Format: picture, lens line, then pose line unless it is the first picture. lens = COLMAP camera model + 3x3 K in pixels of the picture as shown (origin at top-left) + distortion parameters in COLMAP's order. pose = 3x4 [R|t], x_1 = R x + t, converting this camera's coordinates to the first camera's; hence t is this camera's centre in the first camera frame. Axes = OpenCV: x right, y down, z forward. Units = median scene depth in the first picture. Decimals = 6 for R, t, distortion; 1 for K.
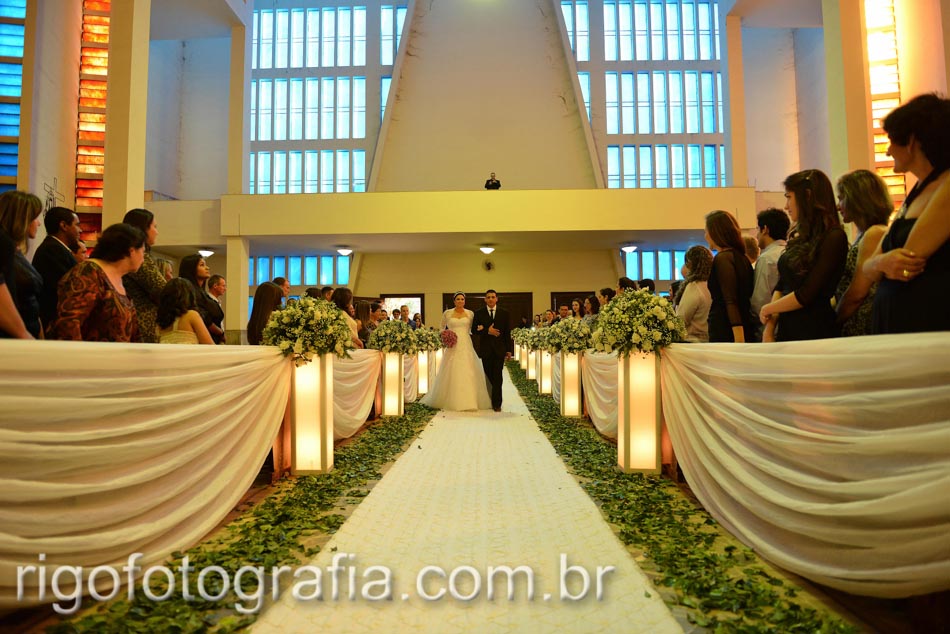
lens RADIAL K [[655.1, 0, 475.0], [0, 655.1, 317.0], [0, 0, 1]] dist [-0.054792, 0.000741]
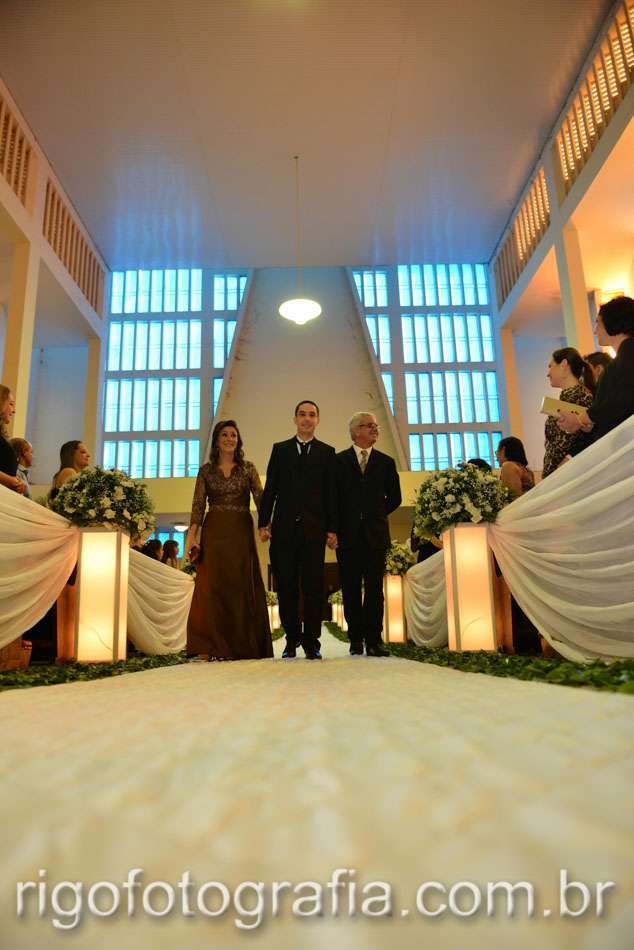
lens RADIAL K [[655.1, 0, 317.0], [0, 655.1, 475.0], [0, 0, 1]] dist [-0.054792, 0.000741]
pose [[0.999333, -0.012159, 0.034430, -0.001947], [0.018150, 0.983601, -0.179444, 0.015713], [-0.031684, 0.179949, 0.983166, -0.127560]]
